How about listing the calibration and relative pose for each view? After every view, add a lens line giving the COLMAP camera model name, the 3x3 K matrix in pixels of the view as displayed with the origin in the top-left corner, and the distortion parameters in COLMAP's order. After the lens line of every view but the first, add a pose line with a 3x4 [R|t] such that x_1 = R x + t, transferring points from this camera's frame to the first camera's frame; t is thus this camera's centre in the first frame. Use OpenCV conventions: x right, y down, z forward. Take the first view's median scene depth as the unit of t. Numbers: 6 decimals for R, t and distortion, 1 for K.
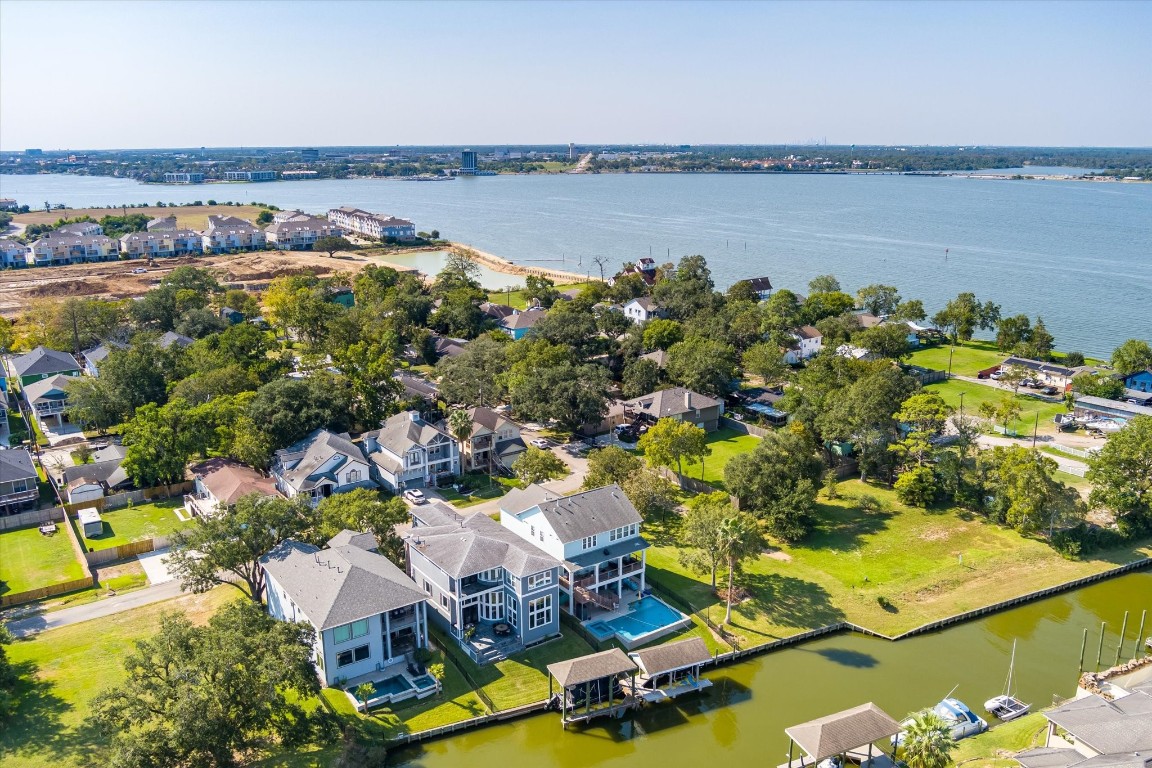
lens RADIAL K [[928.7, 0, 571.0], [0, 928.7, 381.7], [0, 0, 1]] dist [-0.046312, 0.007093]
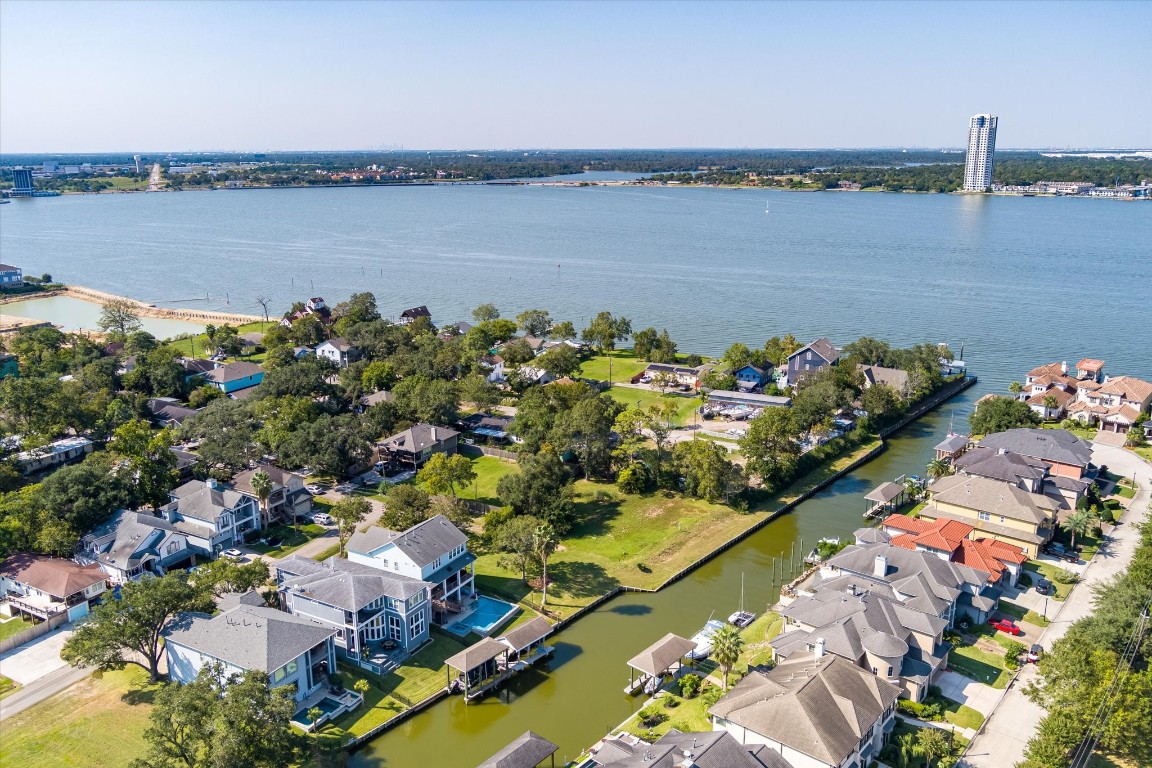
lens RADIAL K [[922.5, 0, 572.4], [0, 922.5, 382.3], [0, 0, 1]] dist [-0.015777, -0.004463]
pose [[0.903024, -0.109186, 0.415483, -0.270440], [0.110622, 0.993647, 0.020694, -0.069356], [-0.415103, 0.027274, 0.909365, -0.204498]]
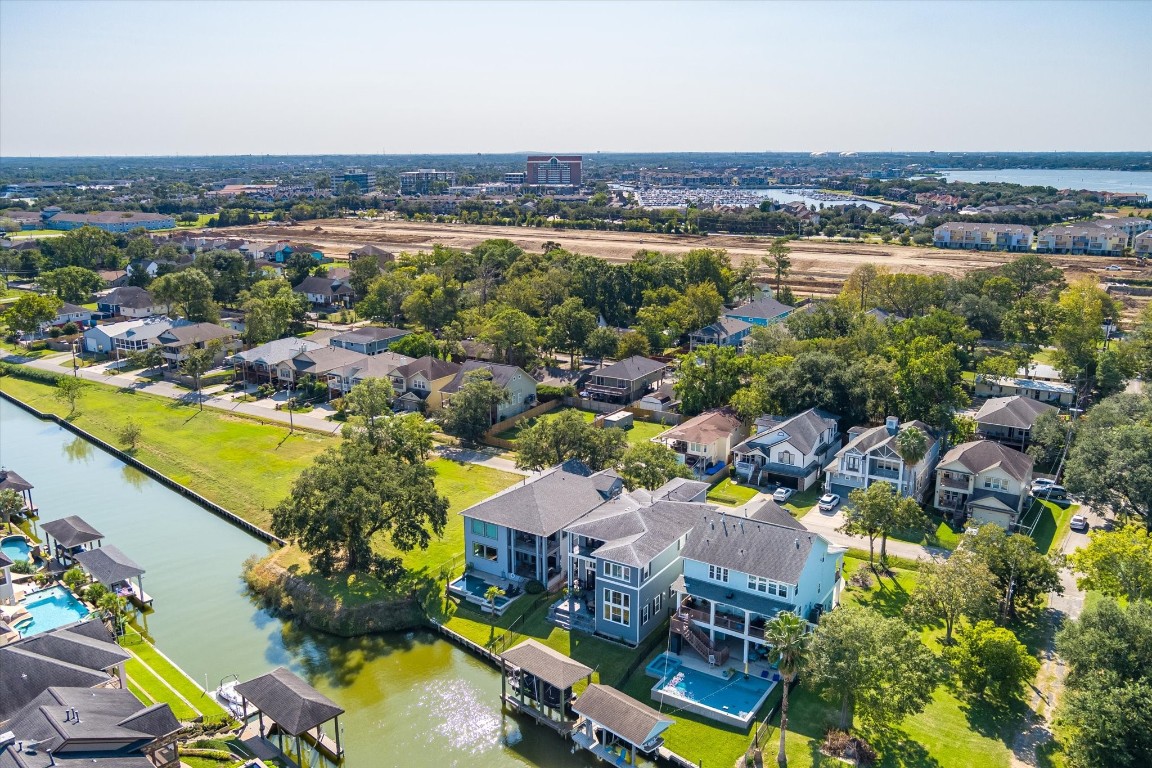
lens RADIAL K [[922.5, 0, 572.4], [0, 922.5, 382.3], [0, 0, 1]] dist [-0.015777, -0.004463]
pose [[0.376605, 0.229173, -0.897579, 0.577450], [-0.230083, 0.961696, 0.149005, -0.070087], [0.897346, 0.150402, 0.414908, 0.455476]]
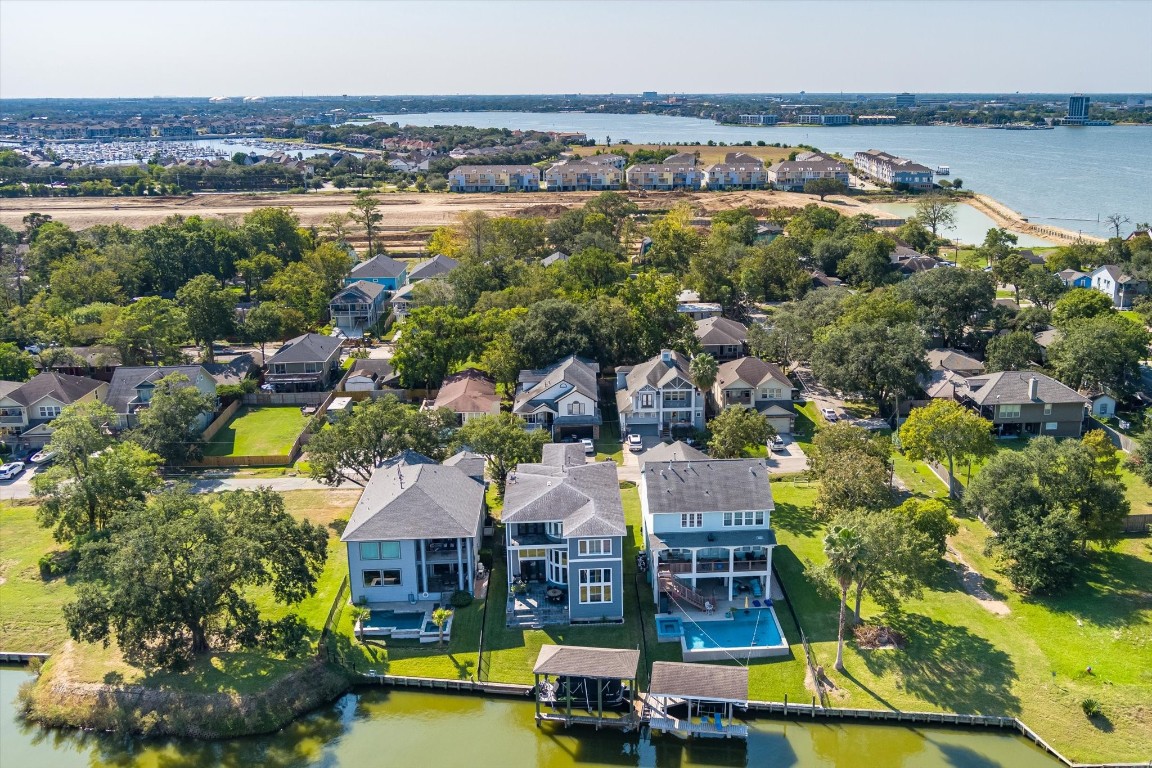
lens RADIAL K [[1006.7, 0, 632.8], [0, 1006.7, 335.8], [0, 0, 1]] dist [-0.017622, 0.006607]
pose [[0.856358, 0.122756, -0.501580, 0.343395], [-0.129225, 0.991371, 0.021997, 0.002023], [0.499953, 0.045980, 0.864831, 0.186580]]
